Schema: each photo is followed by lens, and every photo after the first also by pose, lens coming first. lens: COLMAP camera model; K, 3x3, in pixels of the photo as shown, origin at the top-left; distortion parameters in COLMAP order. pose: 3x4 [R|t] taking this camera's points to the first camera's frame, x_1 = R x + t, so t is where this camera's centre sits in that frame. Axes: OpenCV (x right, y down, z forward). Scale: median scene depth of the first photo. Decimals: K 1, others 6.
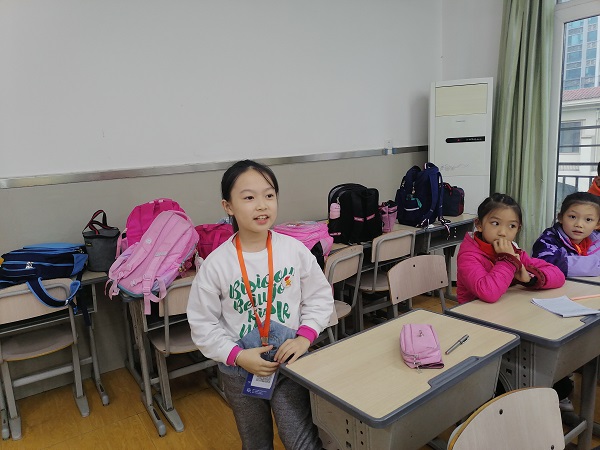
lens RADIAL K [[470.3, 0, 300.0], [0, 470.3, 225.0], [0, 0, 1]] dist [0.008928, 0.005930]
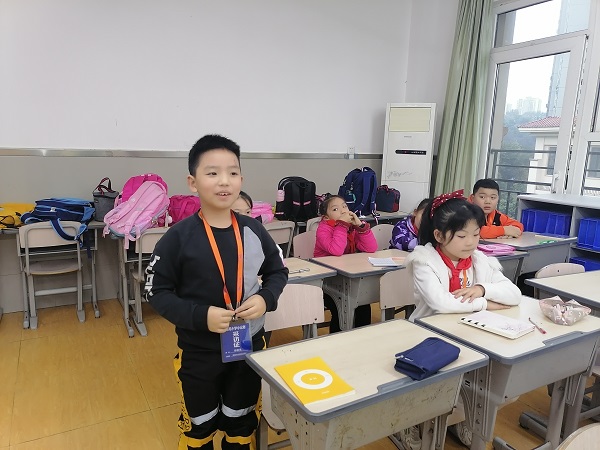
lens RADIAL K [[470.3, 0, 300.0], [0, 470.3, 225.0], [0, 0, 1]] dist [0.008928, 0.005930]
pose [[0.993354, 0.098700, -0.059205, 0.241760], [-0.098624, 0.995116, 0.004214, 0.045767], [0.059332, 0.001653, 0.998237, -0.358684]]
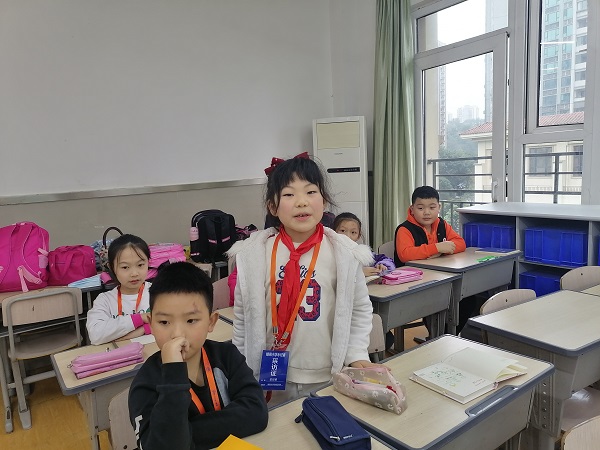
lens RADIAL K [[478.1, 0, 309.2], [0, 478.1, 222.3], [0, 0, 1]] dist [0.008238, -0.000173]
pose [[0.999001, 0.000580, 0.044688, 0.337669], [0.001800, 0.998583, -0.053194, 0.004152], [-0.044655, 0.053221, 0.997584, -0.186440]]
